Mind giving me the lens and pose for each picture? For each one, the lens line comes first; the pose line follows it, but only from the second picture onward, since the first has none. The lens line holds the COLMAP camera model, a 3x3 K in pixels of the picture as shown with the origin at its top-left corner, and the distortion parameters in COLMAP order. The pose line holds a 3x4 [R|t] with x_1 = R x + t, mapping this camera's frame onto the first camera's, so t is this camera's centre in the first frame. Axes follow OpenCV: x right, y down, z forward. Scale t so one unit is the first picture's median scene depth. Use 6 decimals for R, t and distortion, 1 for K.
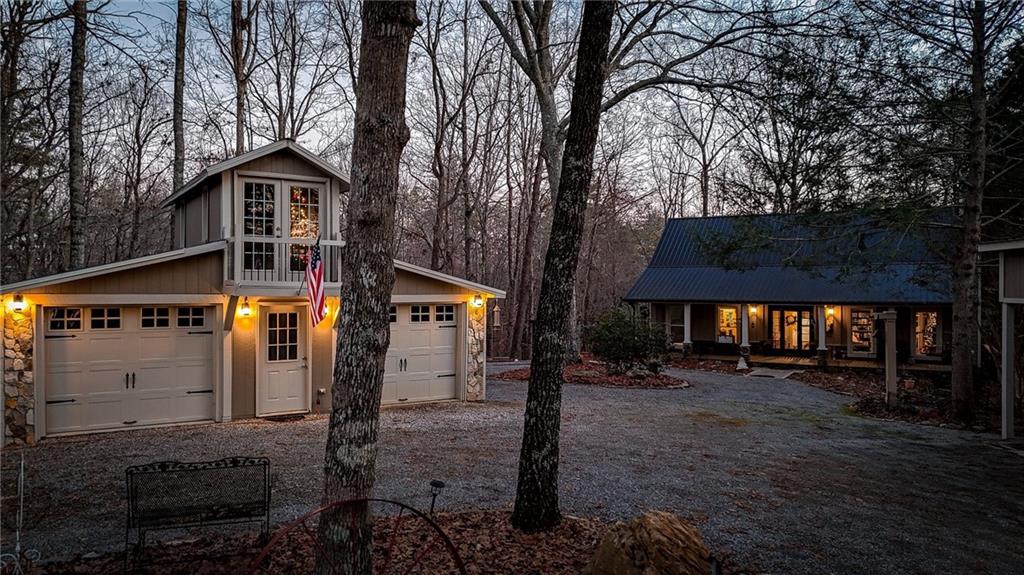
lens RADIAL K [[733.8, 0, 509.8], [0, 733.8, 284.1], [0, 0, 1]] dist [0.064082, -0.028973]
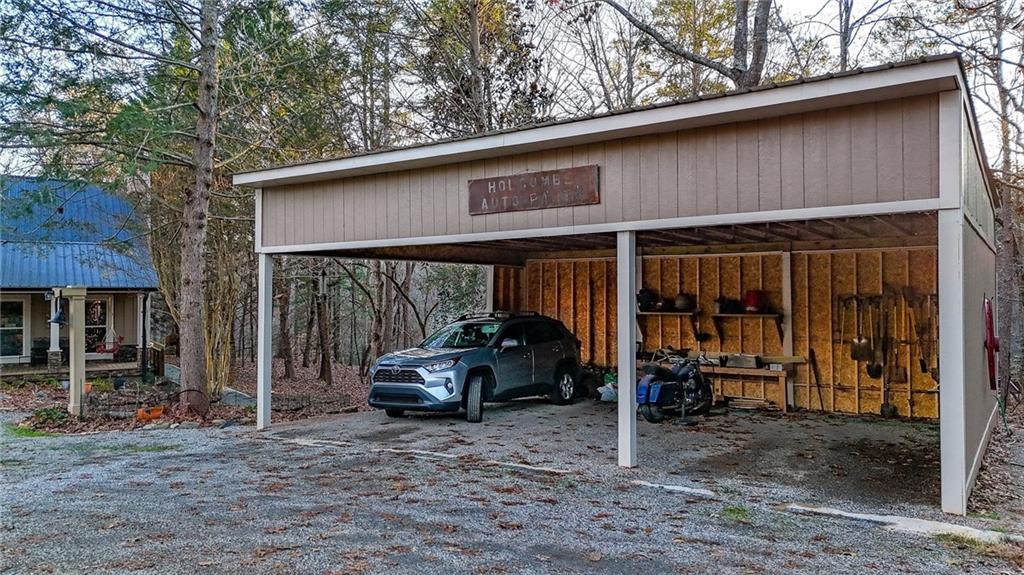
lens RADIAL K [[733.8, 0, 514.5], [0, 733.8, 283.8], [0, 0, 1]] dist [0.064082, -0.028973]
pose [[0.483333, 0.016070, 0.875289, 0.063192], [0.000409, 0.999827, -0.018582, 0.039346], [-0.875437, 0.009339, 0.483243, 0.221226]]
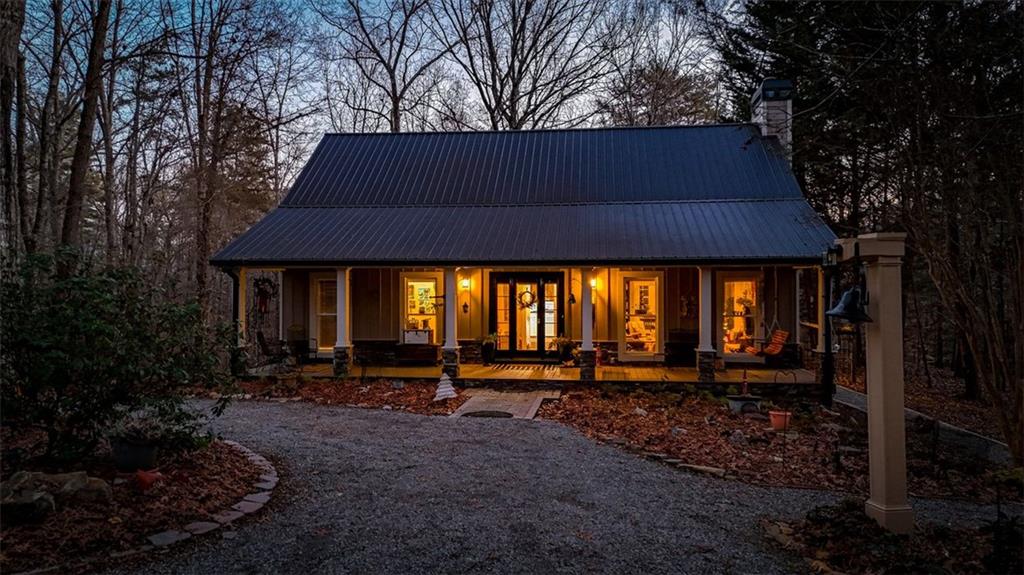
lens RADIAL K [[733.8, 0, 518.5], [0, 733.8, 286.7], [0, 0, 1]] dist [0.064082, -0.028973]
pose [[0.918616, -0.001437, 0.395148, 0.189572], [0.000067, 0.999994, 0.003479, 0.046202], [-0.395150, -0.003169, 0.918611, 0.608832]]
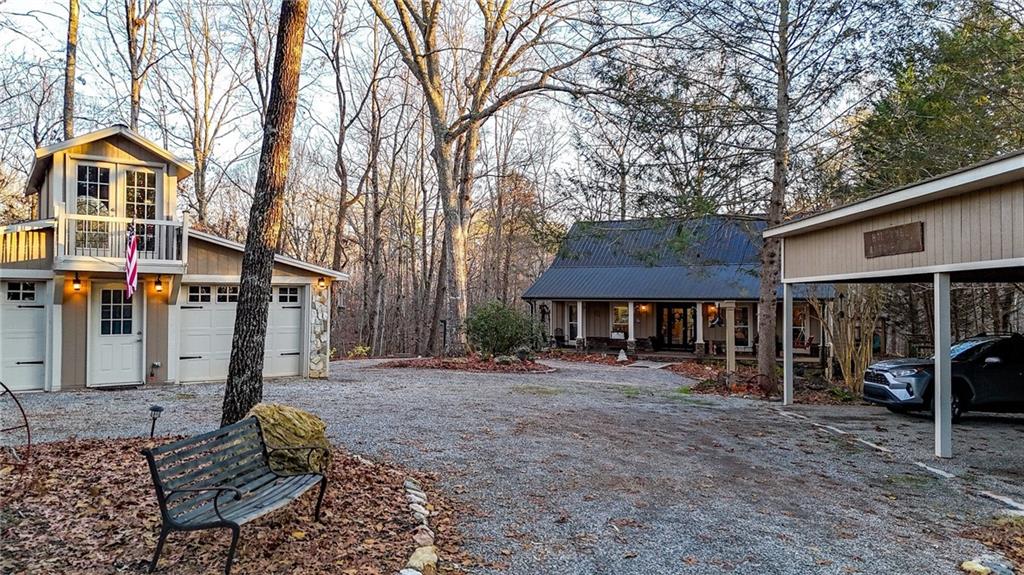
lens RADIAL K [[733.8, 0, 502.9], [0, 733.8, 285.1], [0, 0, 1]] dist [0.064082, -0.028973]
pose [[0.998875, 0.002388, 0.047352, 0.102614], [-0.001654, 0.999878, -0.015546, 0.025488], [-0.047383, 0.015450, 0.998757, -0.048396]]
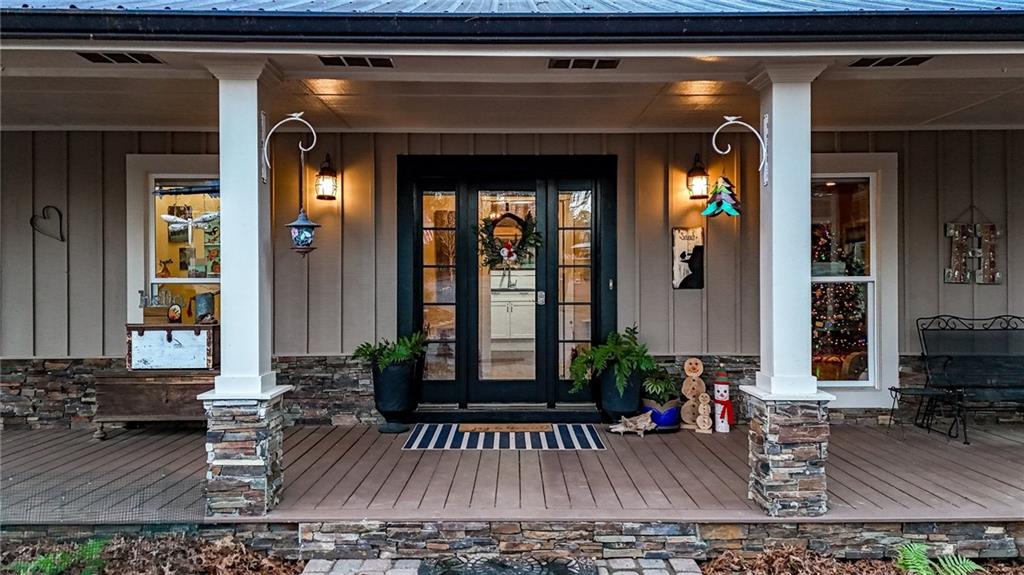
lens RADIAL K [[733.8, 0, 511.1], [0, 733.8, 287.0], [0, 0, 1]] dist [0.064082, -0.028973]
pose [[0.867374, -0.000812, 0.497656, 0.353971], [0.001416, 0.999999, -0.000836, 0.078227], [-0.497655, 0.001429, 0.867374, 1.038152]]
